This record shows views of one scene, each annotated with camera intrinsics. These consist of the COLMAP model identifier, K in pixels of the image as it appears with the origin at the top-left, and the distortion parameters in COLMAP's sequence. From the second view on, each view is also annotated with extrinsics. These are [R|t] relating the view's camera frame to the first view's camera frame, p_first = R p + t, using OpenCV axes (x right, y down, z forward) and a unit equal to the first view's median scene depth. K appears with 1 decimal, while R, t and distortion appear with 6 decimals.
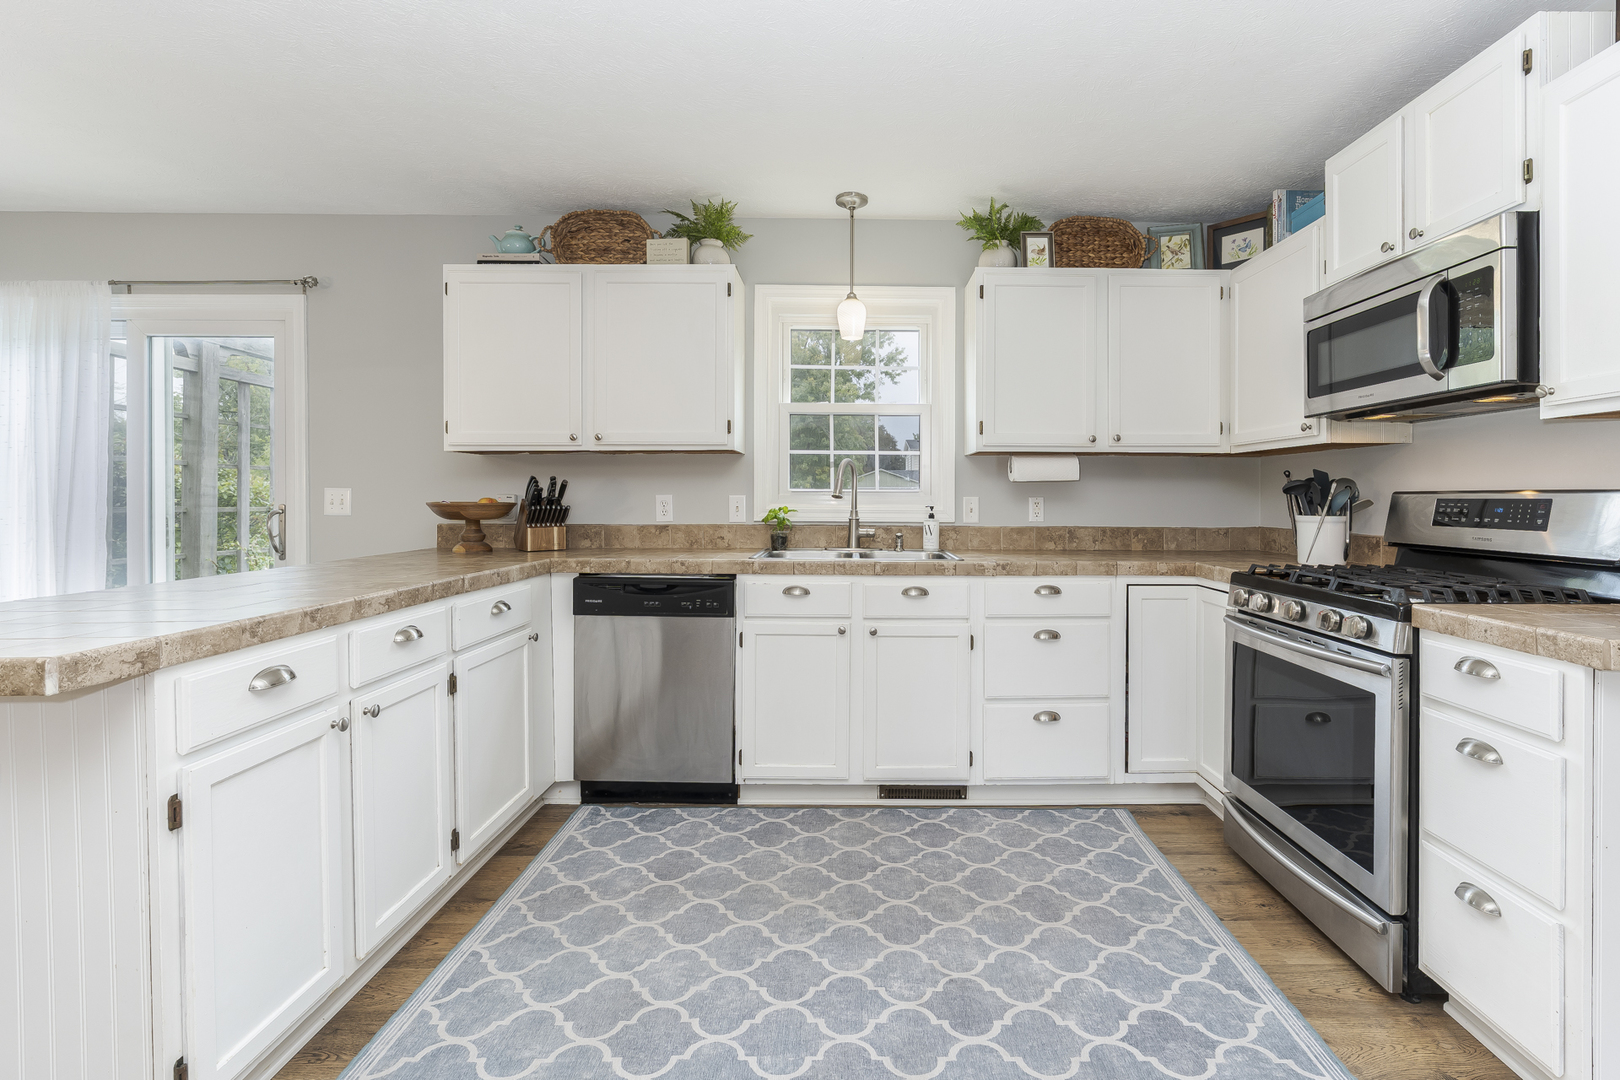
lens RADIAL K [[721.0, 0, 878.8], [0, 721.0, 497.1], [0, 0, 1]] dist [-0.008746, -0.002367]
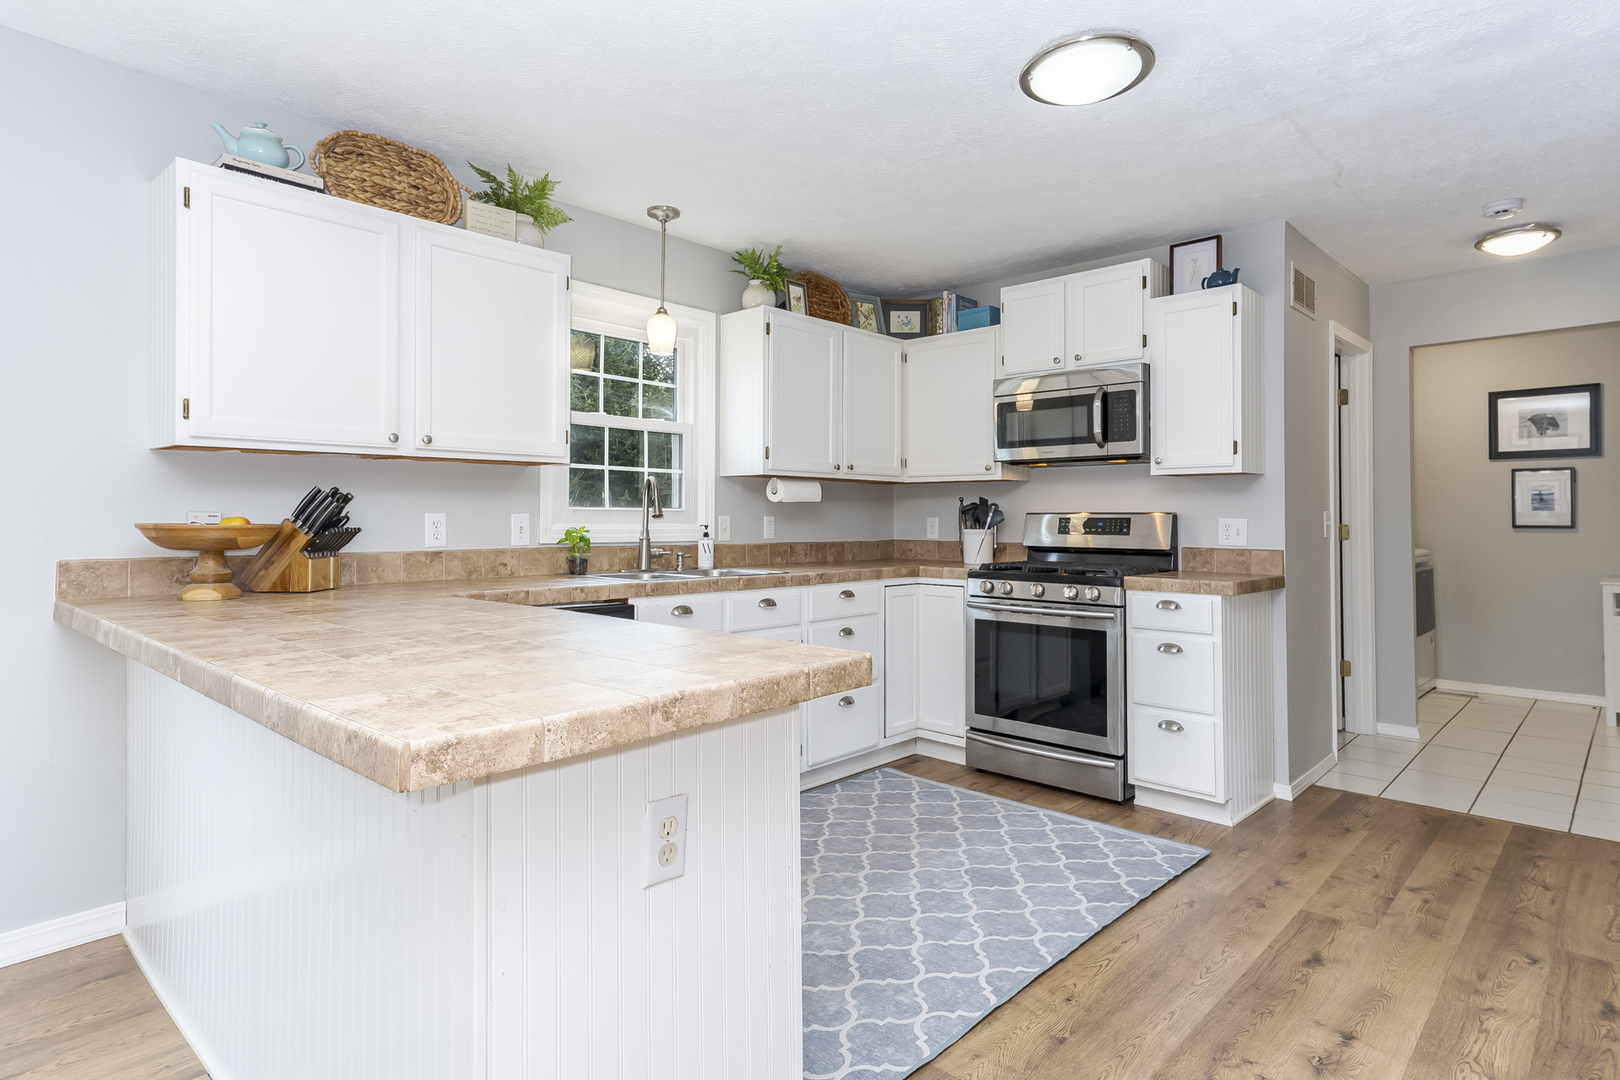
lens RADIAL K [[900.1, 0, 842.8], [0, 900.1, 483.4], [0, 0, 1]] dist [0.000283, -0.004994]
pose [[0.658574, 0.028124, 0.751990, -0.863687], [-0.002267, 0.999371, -0.035390, -0.001809], [-0.752513, 0.021602, 0.658223, 0.017553]]
